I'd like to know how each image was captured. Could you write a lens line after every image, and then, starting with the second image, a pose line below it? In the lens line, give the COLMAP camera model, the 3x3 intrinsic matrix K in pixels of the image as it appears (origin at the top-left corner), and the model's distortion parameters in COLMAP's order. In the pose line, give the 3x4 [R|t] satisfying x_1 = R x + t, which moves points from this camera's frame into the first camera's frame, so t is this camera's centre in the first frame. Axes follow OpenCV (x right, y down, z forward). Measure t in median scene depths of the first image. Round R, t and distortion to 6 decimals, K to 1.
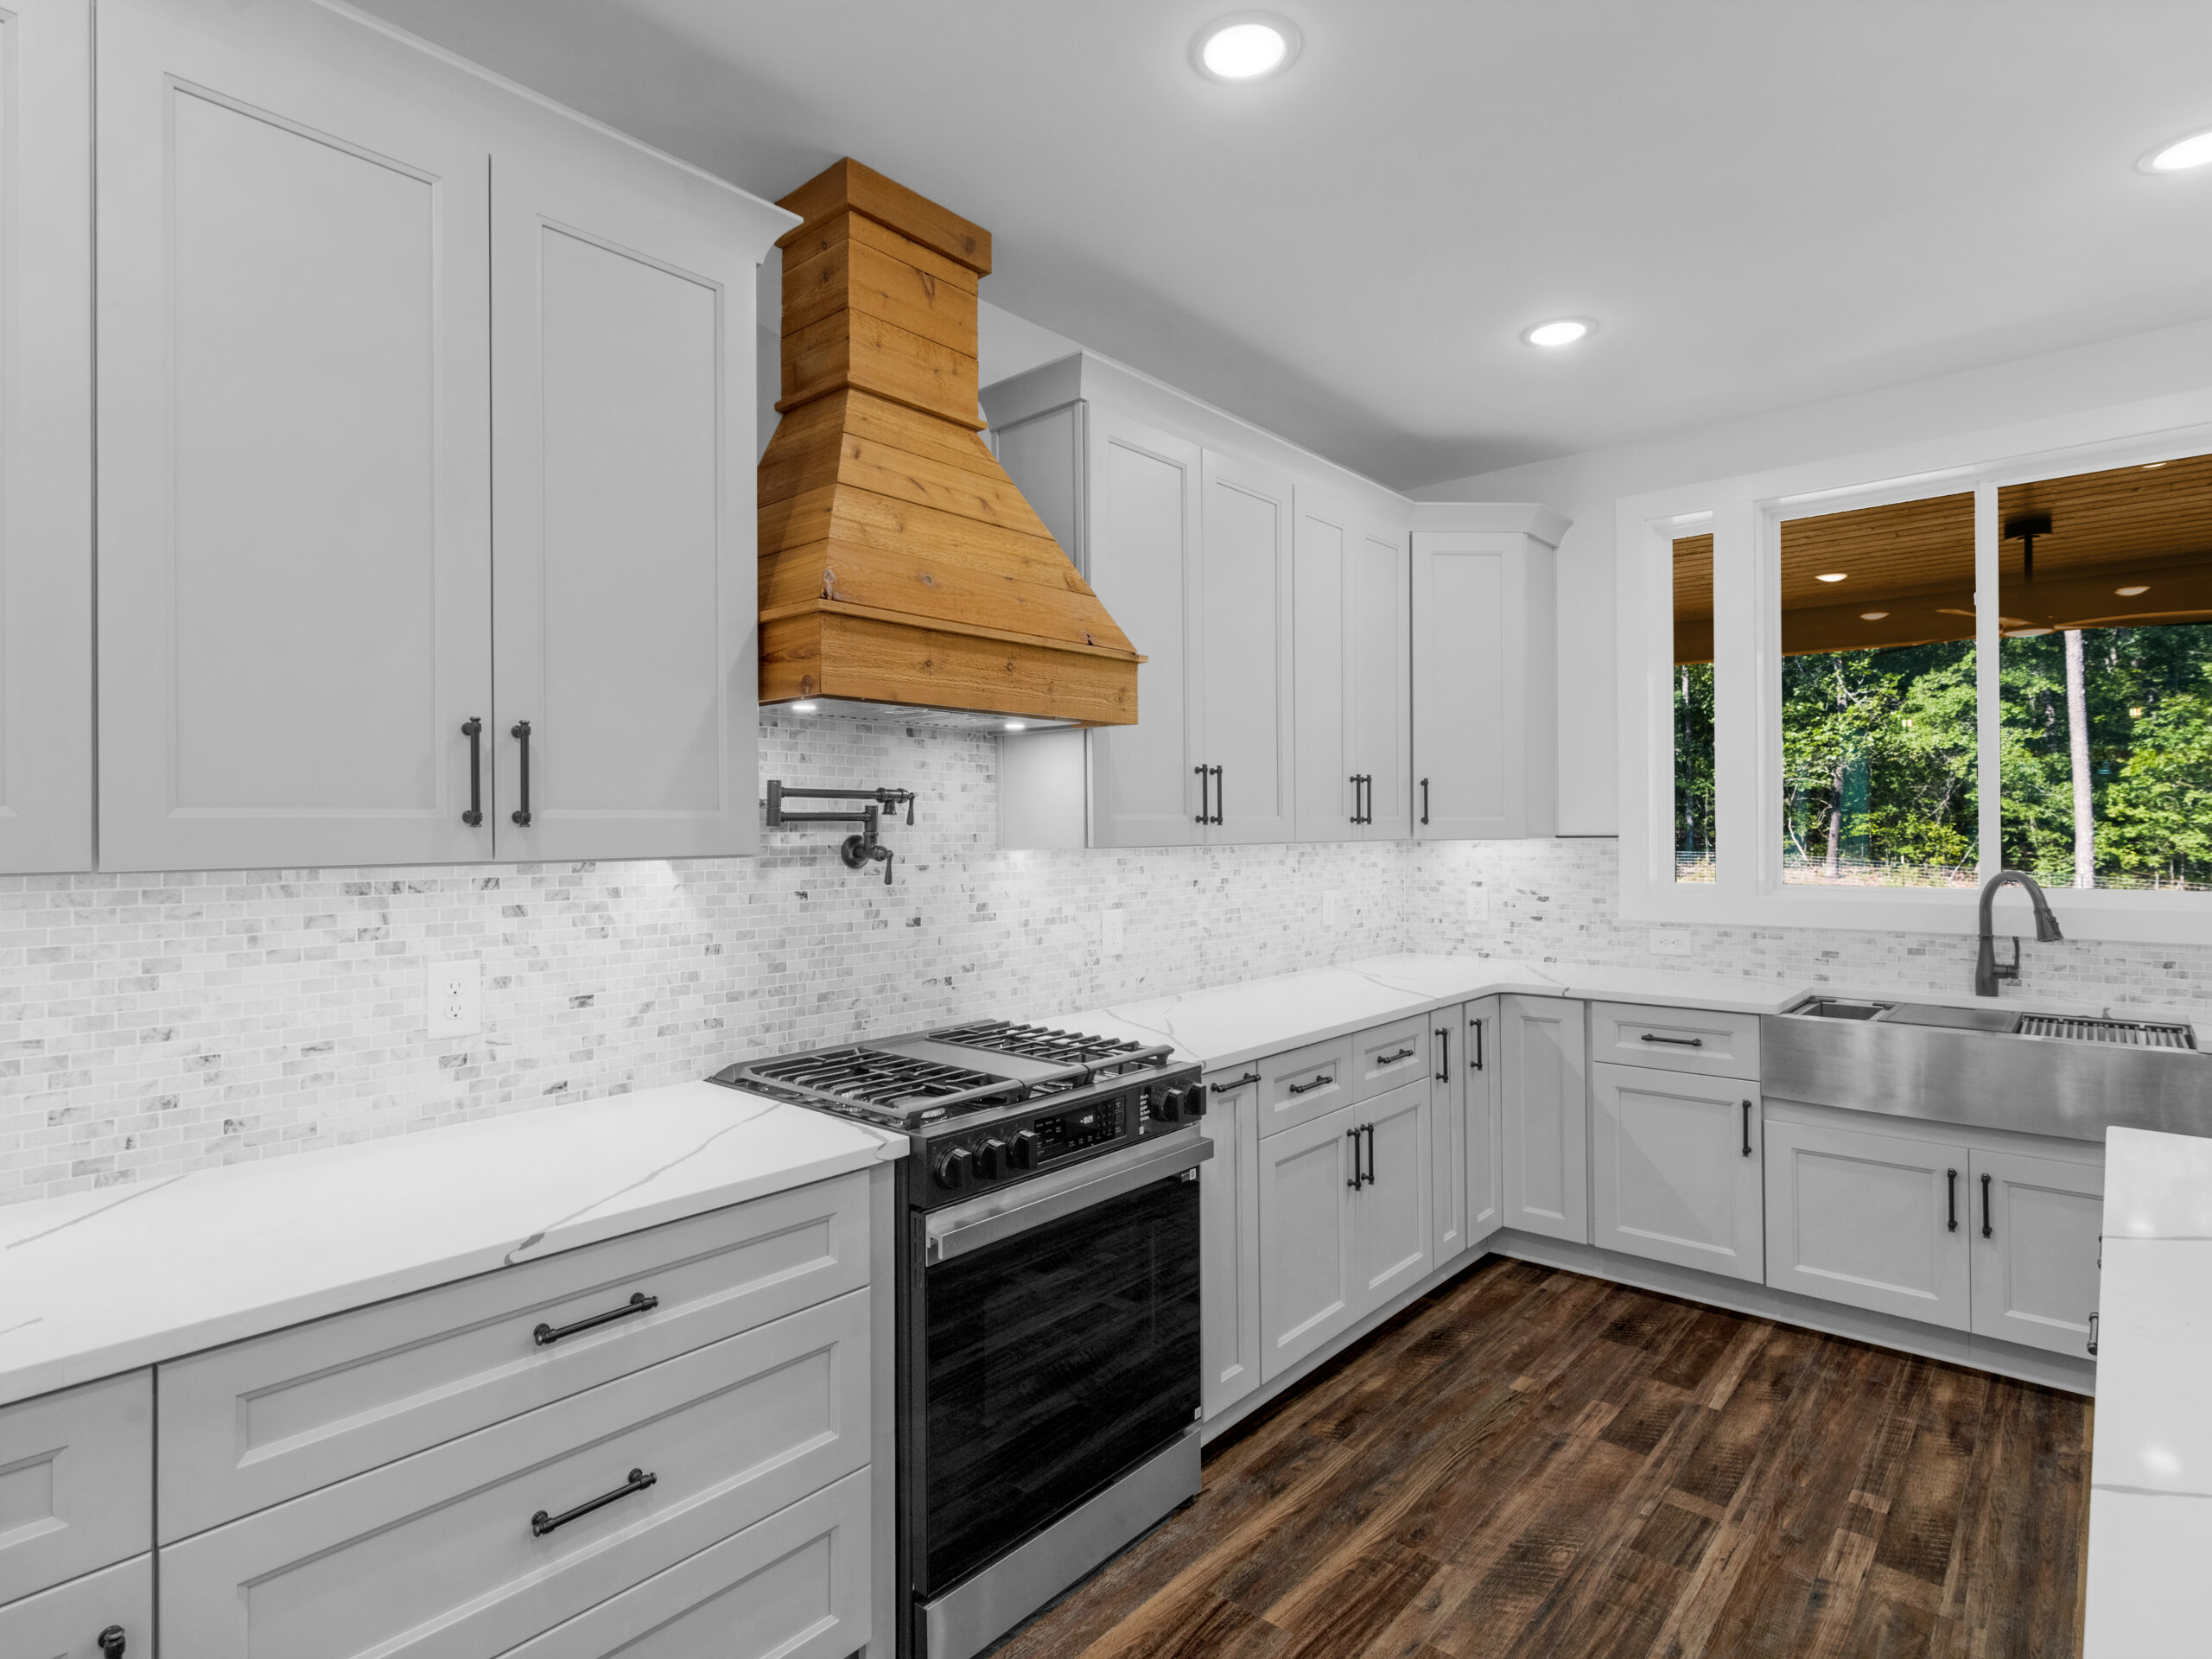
lens RADIAL K [[1168.9, 0, 992.2], [0, 1168.9, 821.8], [0, 0, 1]] dist [-0.003875, 0.001780]
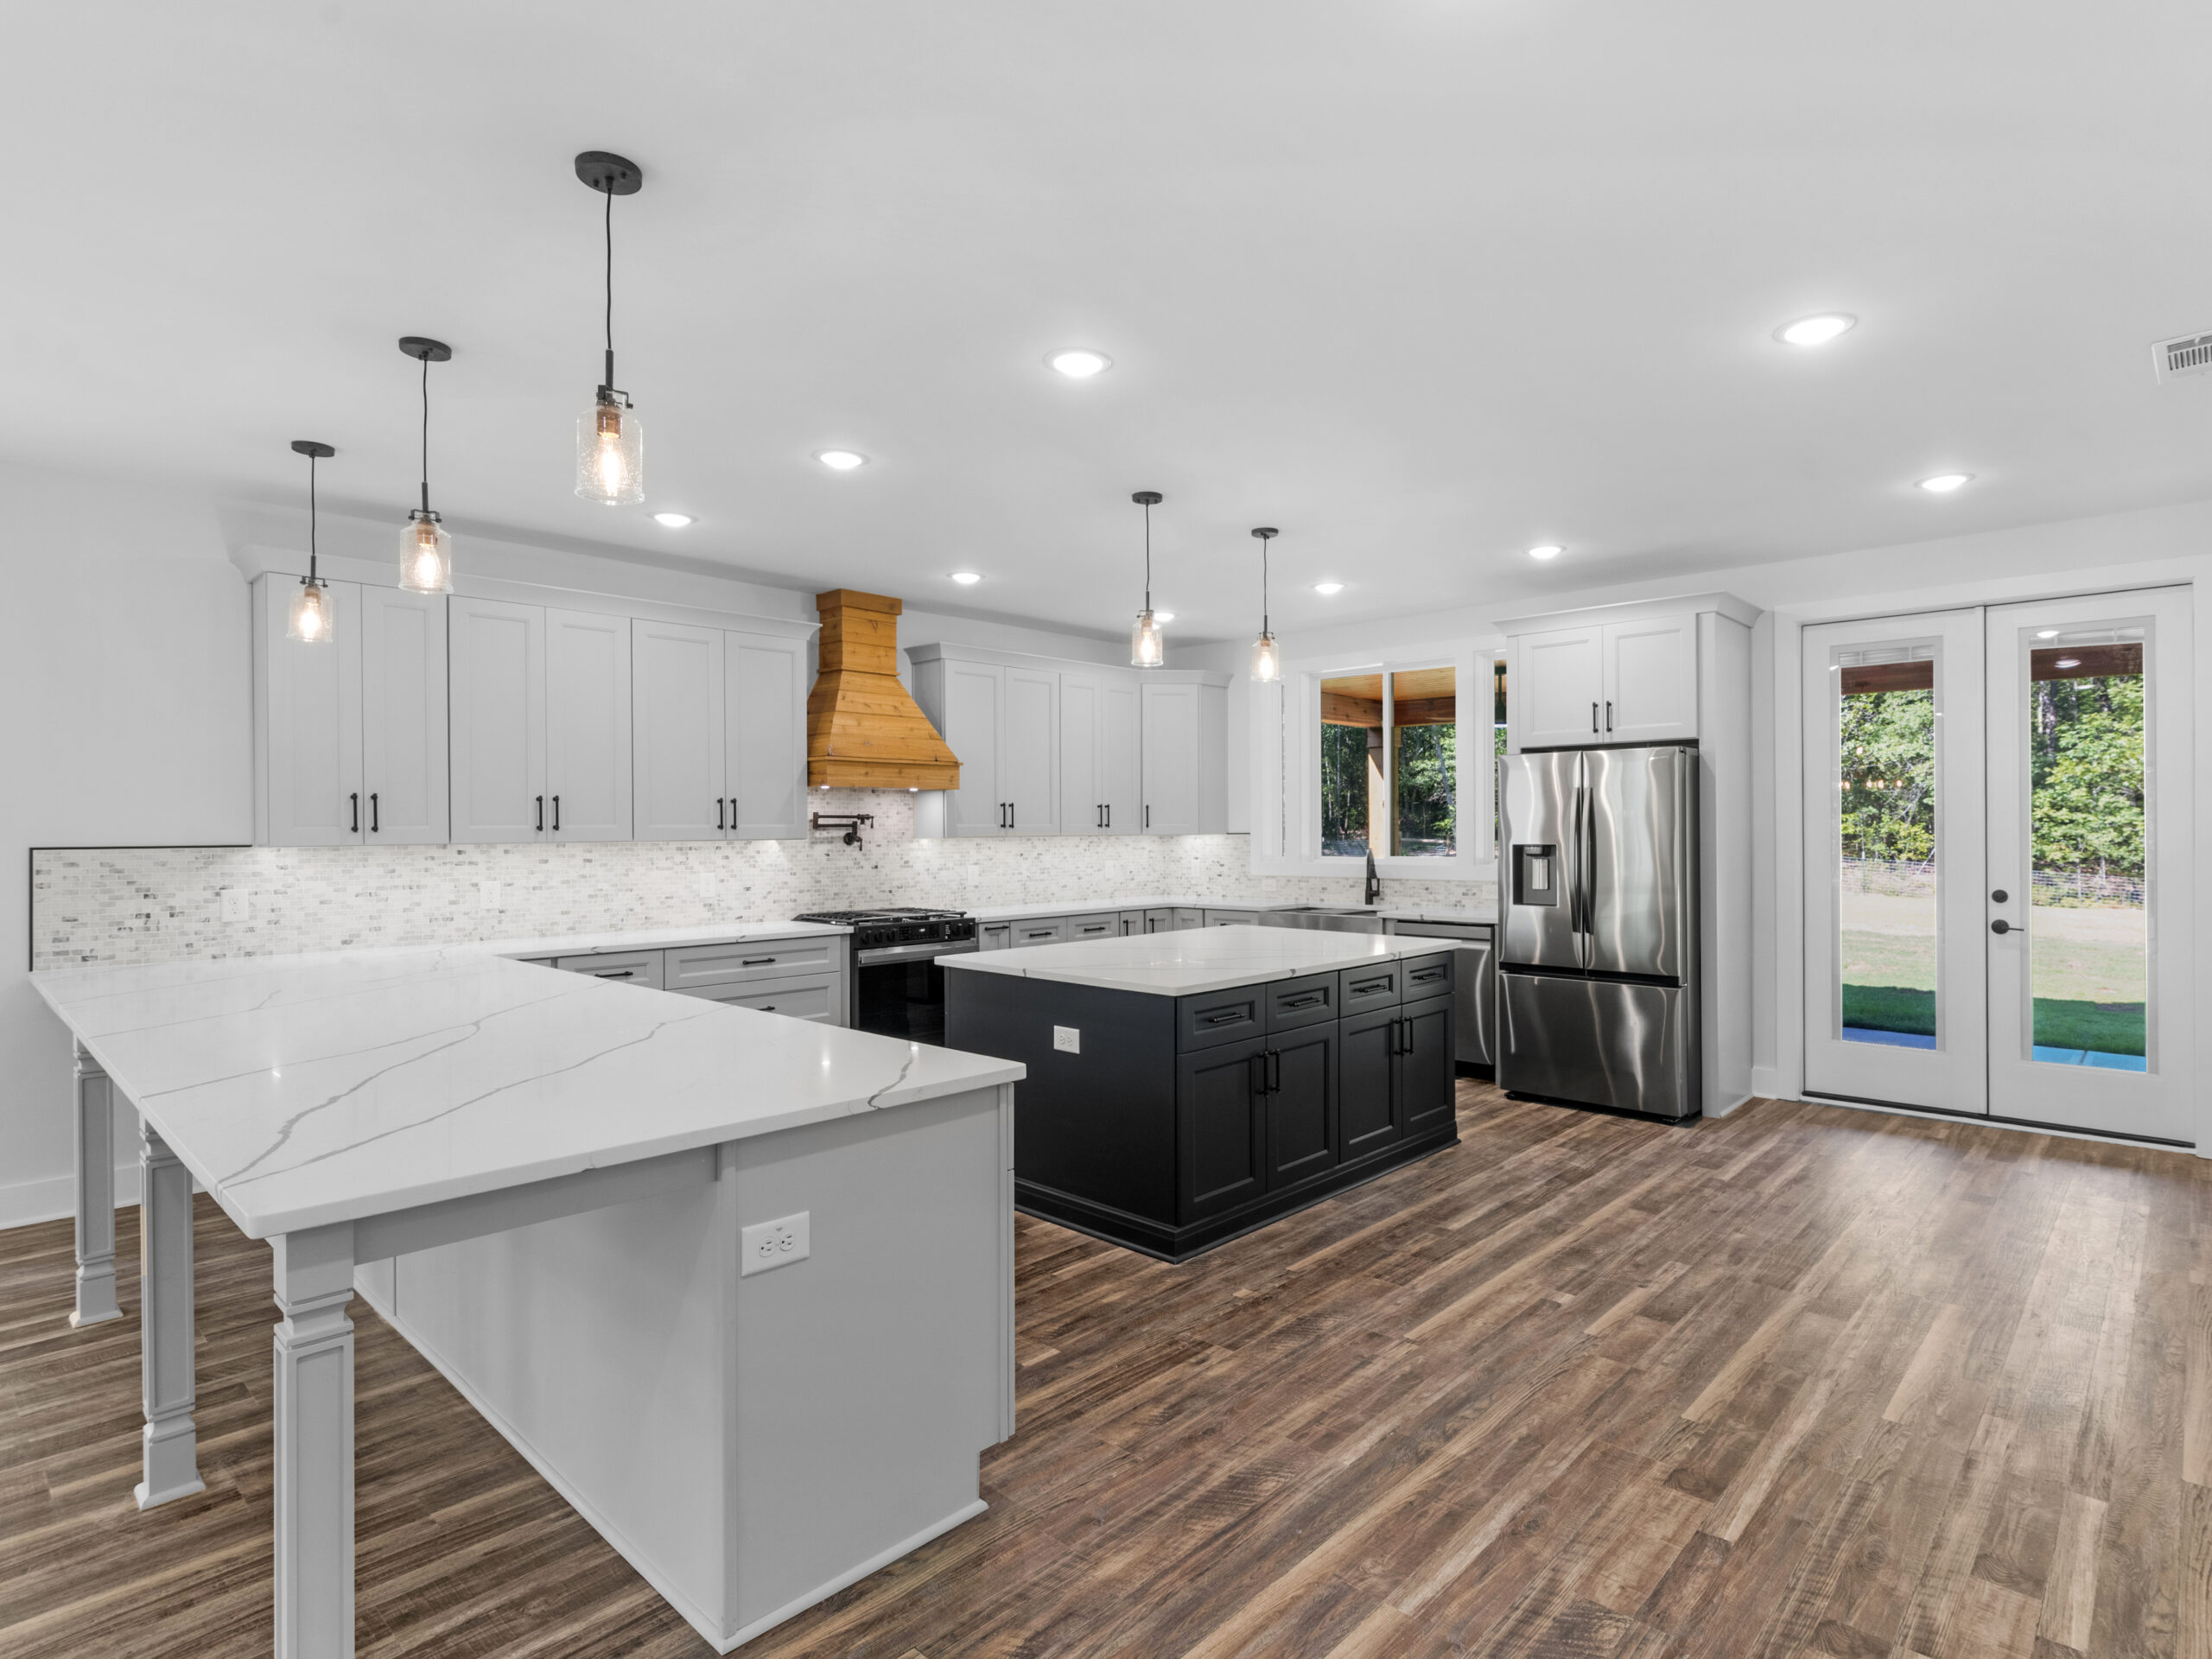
lens RADIAL K [[1168.9, 0, 1146.8], [0, 1168.9, 836.4], [0, 0, 1]] dist [-0.003875, 0.001780]
pose [[0.998712, 0.000438, 0.050736, 0.397489], [-0.001133, 0.999906, 0.013664, -0.015240], [-0.050725, -0.013704, 0.998619, -1.566618]]
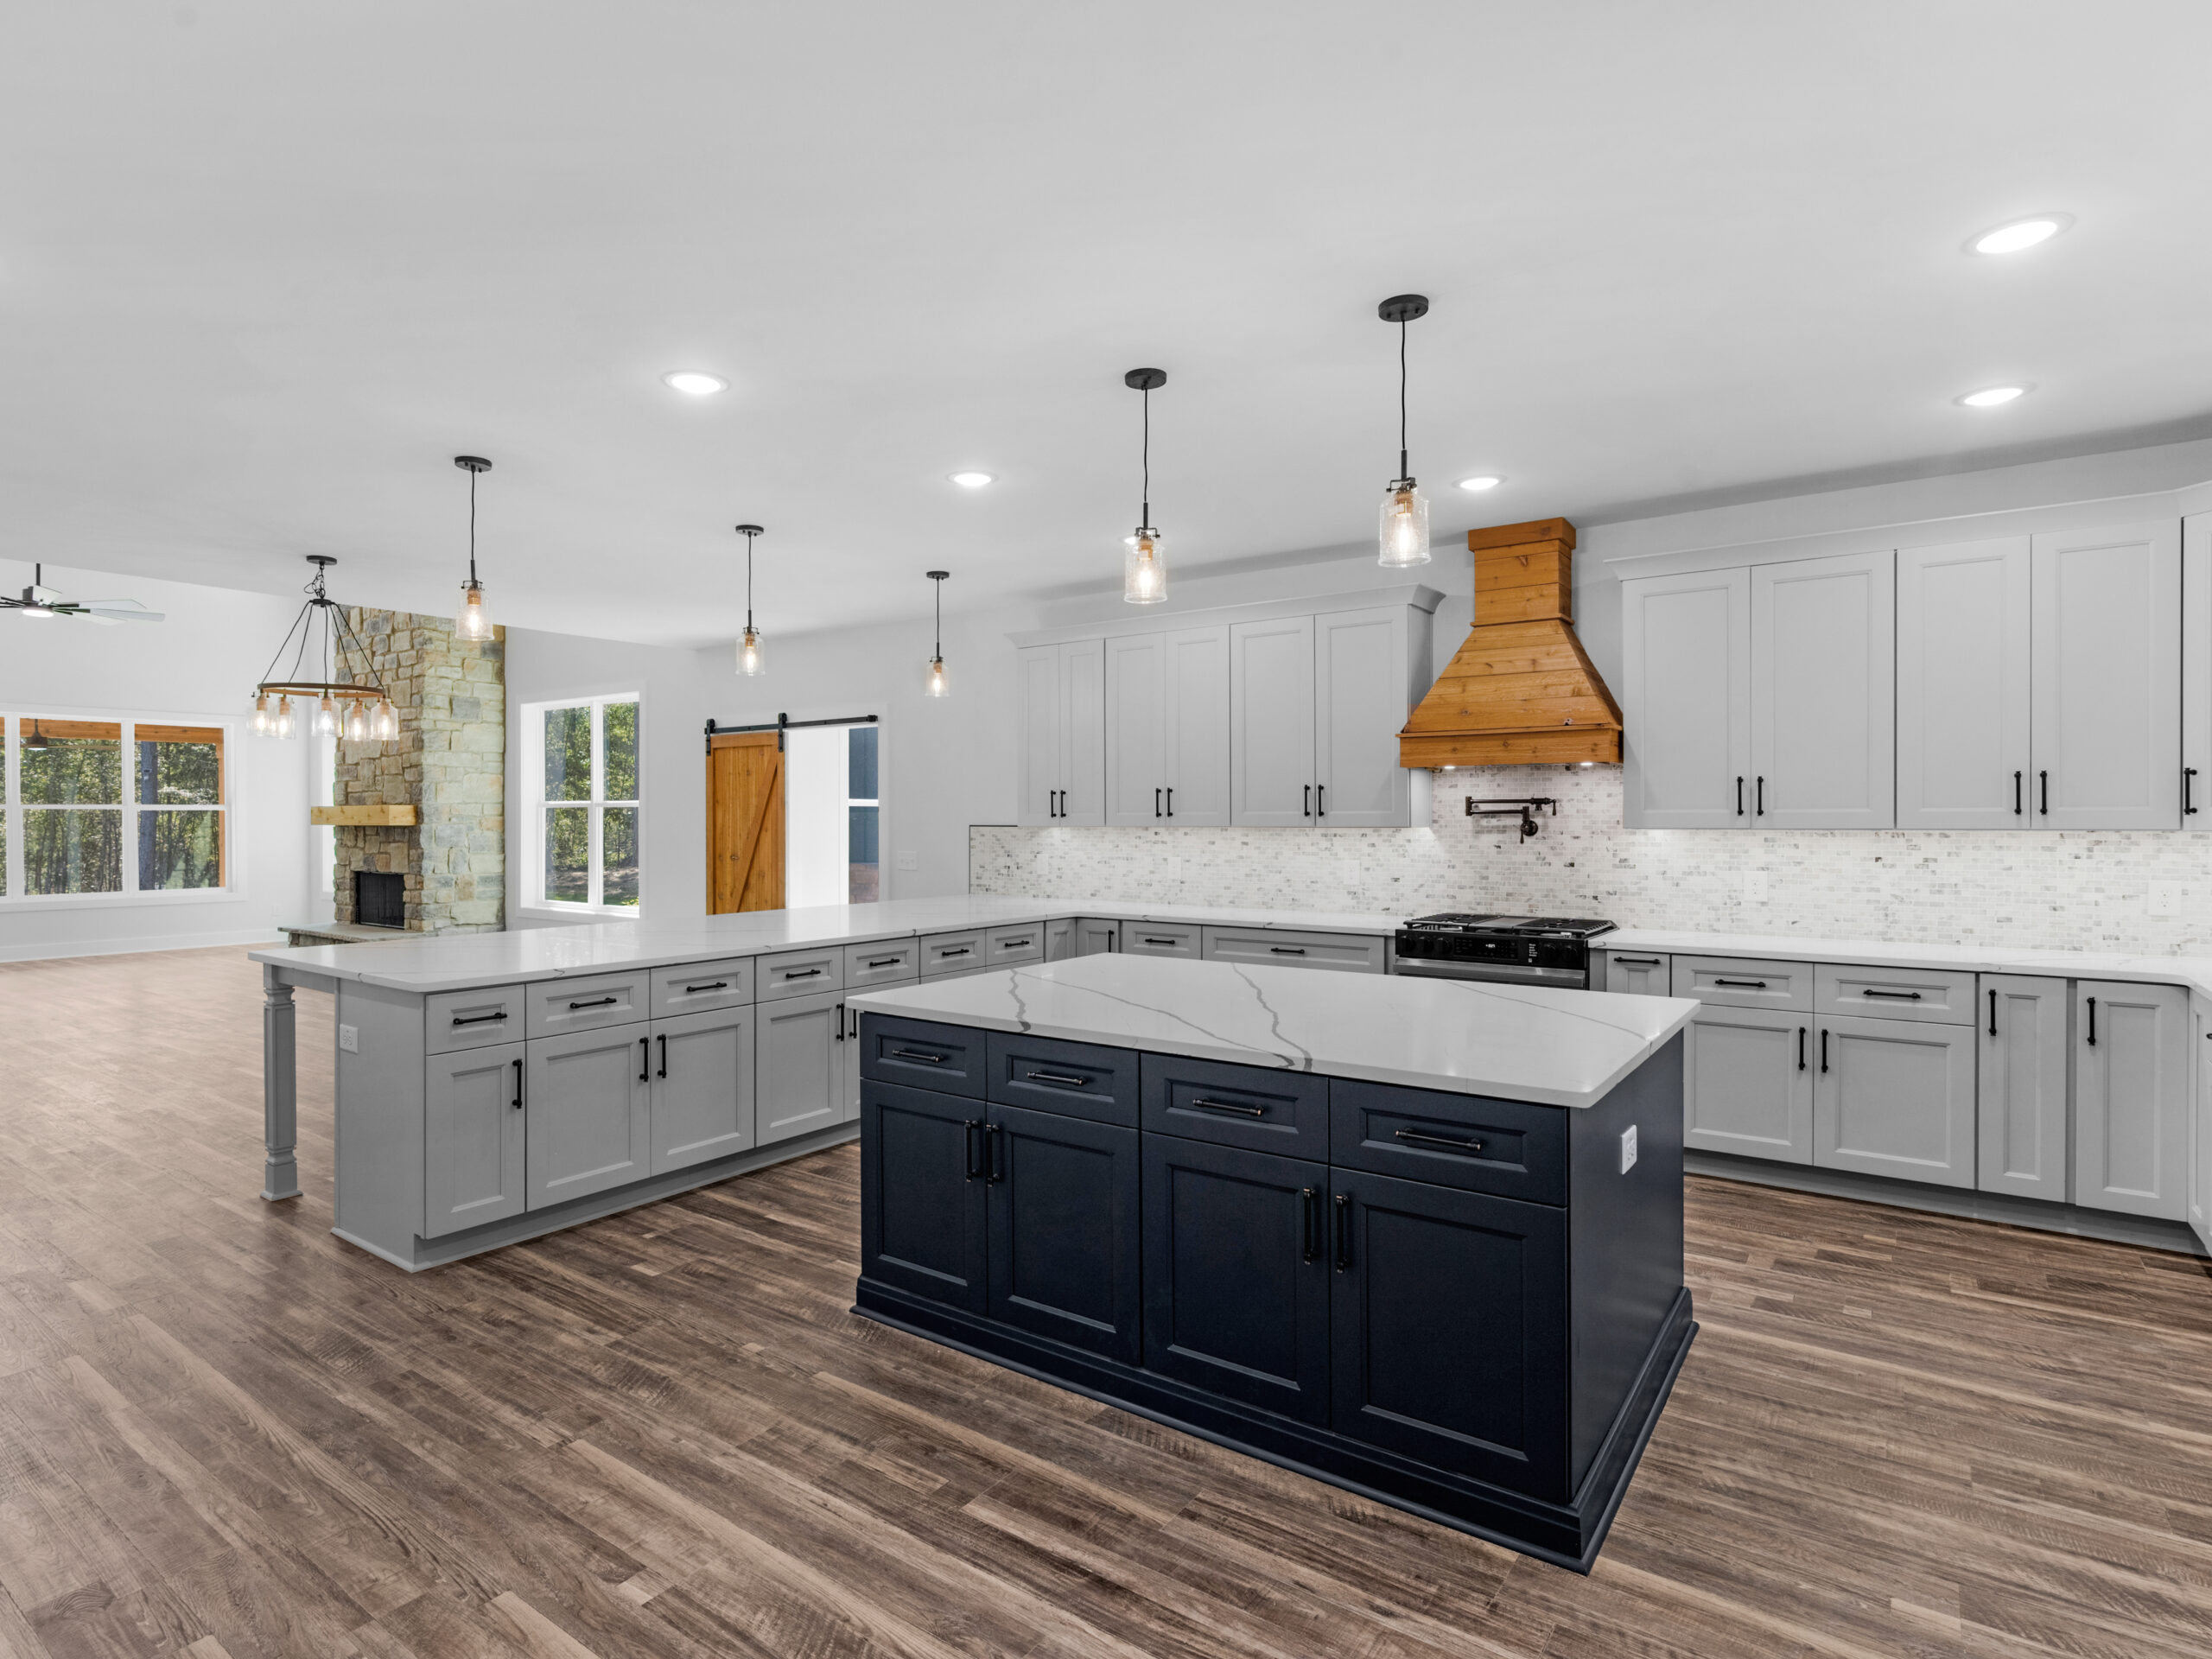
lens RADIAL K [[1168.9, 0, 1127.8], [0, 1168.9, 831.9], [0, 0, 1]] dist [-0.003875, 0.001780]
pose [[0.168837, 0.018858, -0.985464, 1.788157], [0.007713, 0.999761, 0.020453, -0.015734], [0.985614, -0.011054, 0.168652, -0.066404]]
